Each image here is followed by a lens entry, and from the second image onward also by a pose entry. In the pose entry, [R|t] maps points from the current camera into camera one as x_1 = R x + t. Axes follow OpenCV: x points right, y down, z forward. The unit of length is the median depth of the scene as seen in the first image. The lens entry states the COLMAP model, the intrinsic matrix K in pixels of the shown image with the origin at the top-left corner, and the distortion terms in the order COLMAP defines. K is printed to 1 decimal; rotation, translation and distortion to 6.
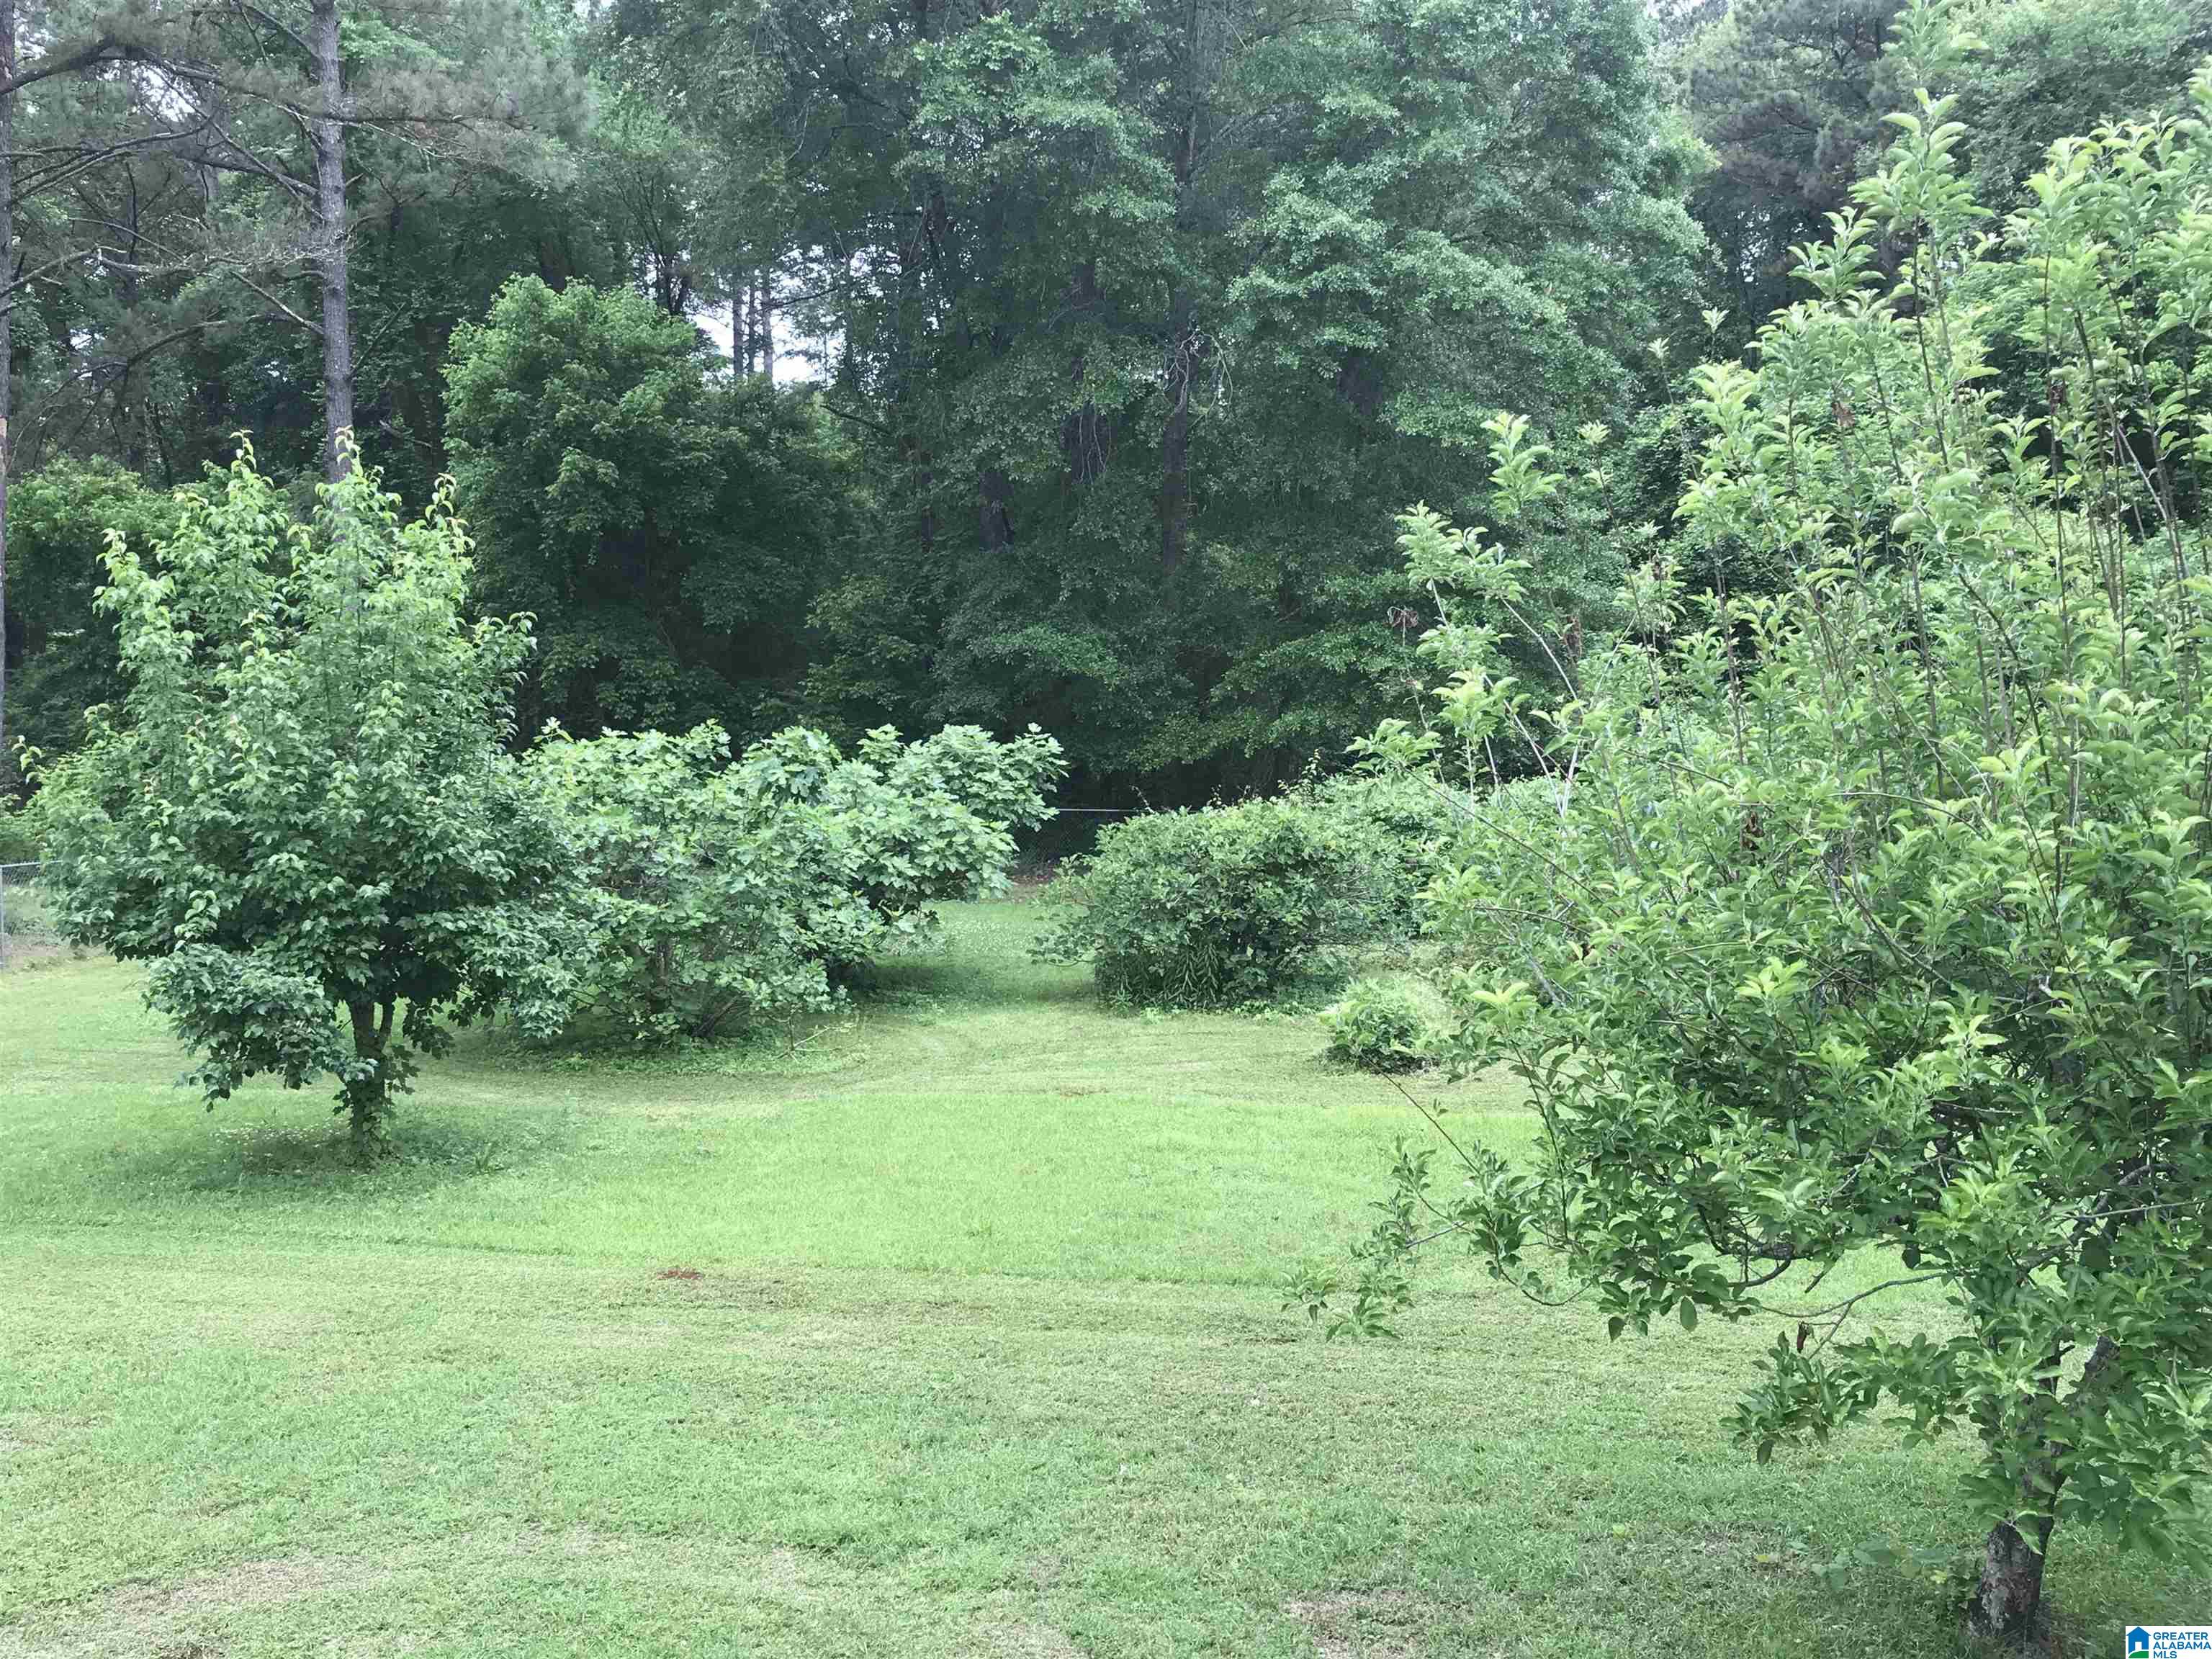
lens RADIAL K [[2039.1, 0, 1103.2], [0, 2039.1, 826.7], [0, 0, 1]] dist [0.000957, -0.037390]
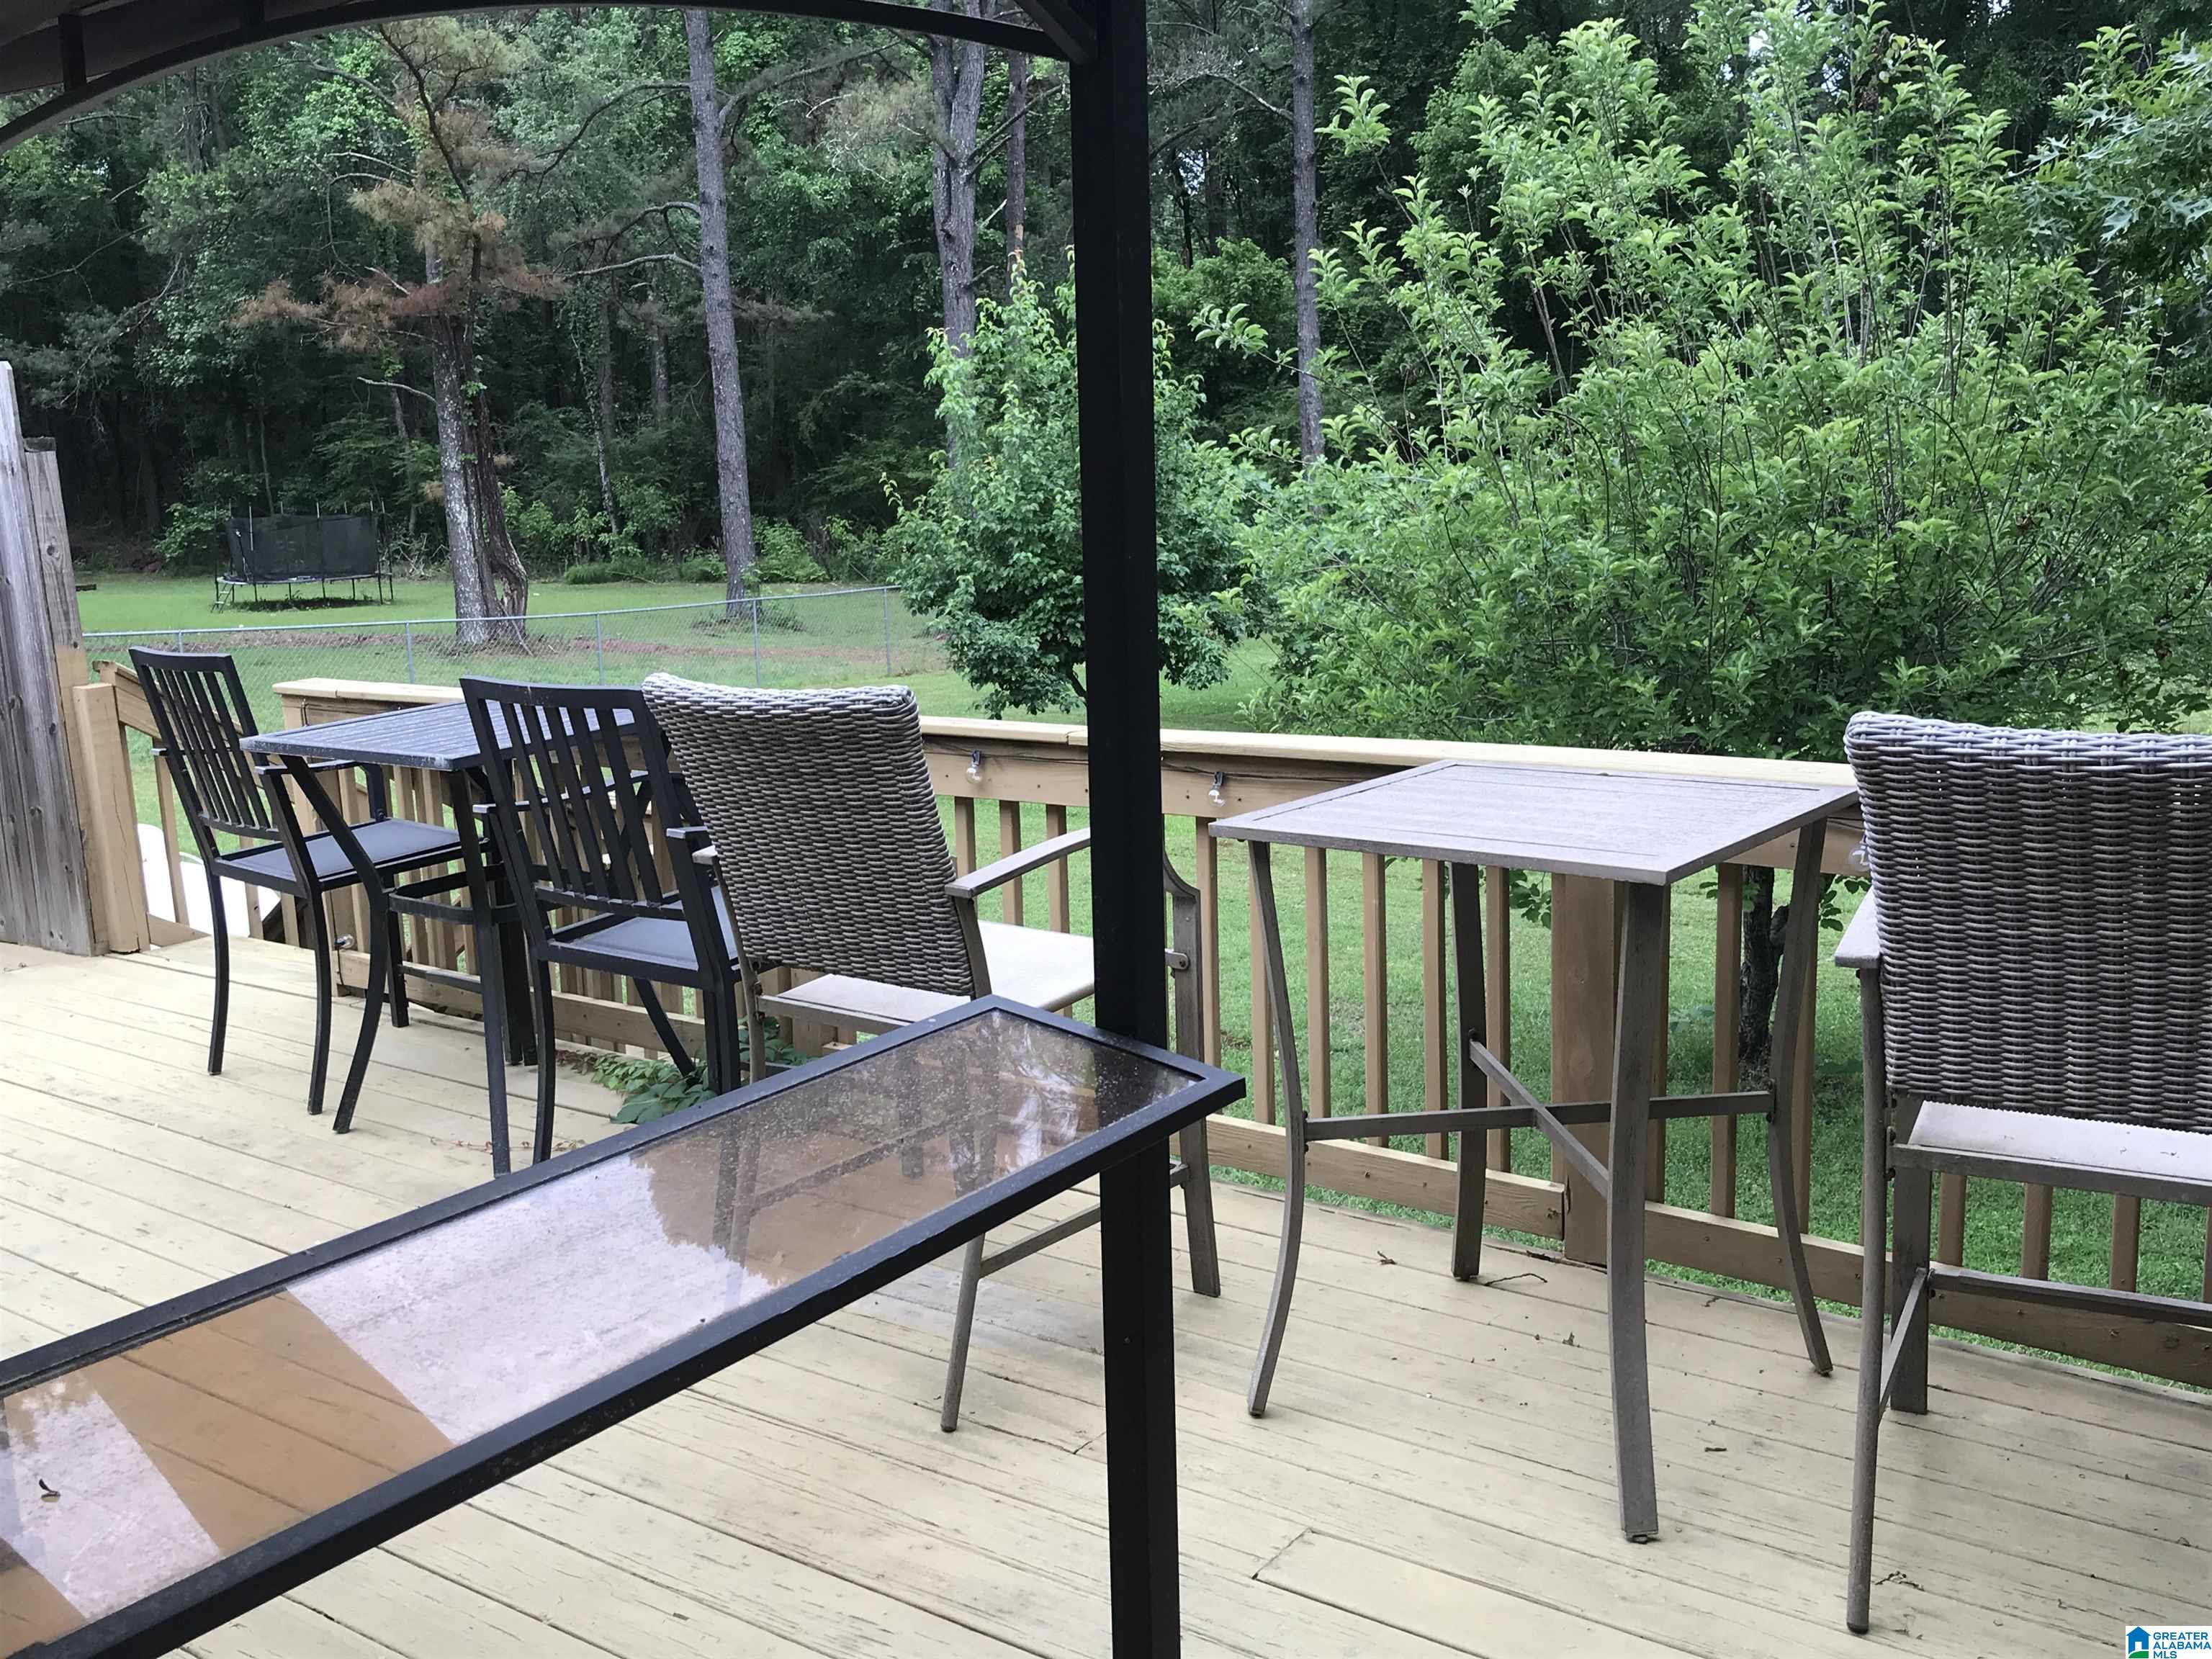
lens RADIAL K [[2039.1, 0, 1125.6], [0, 2039.1, 840.6], [0, 0, 1]] dist [0.000957, -0.037390]
pose [[0.864128, 0.076803, -0.497377, 0.392226], [-0.009913, 0.990693, 0.135755, 0.018260], [0.503174, -0.112379, 0.856847, -0.227059]]
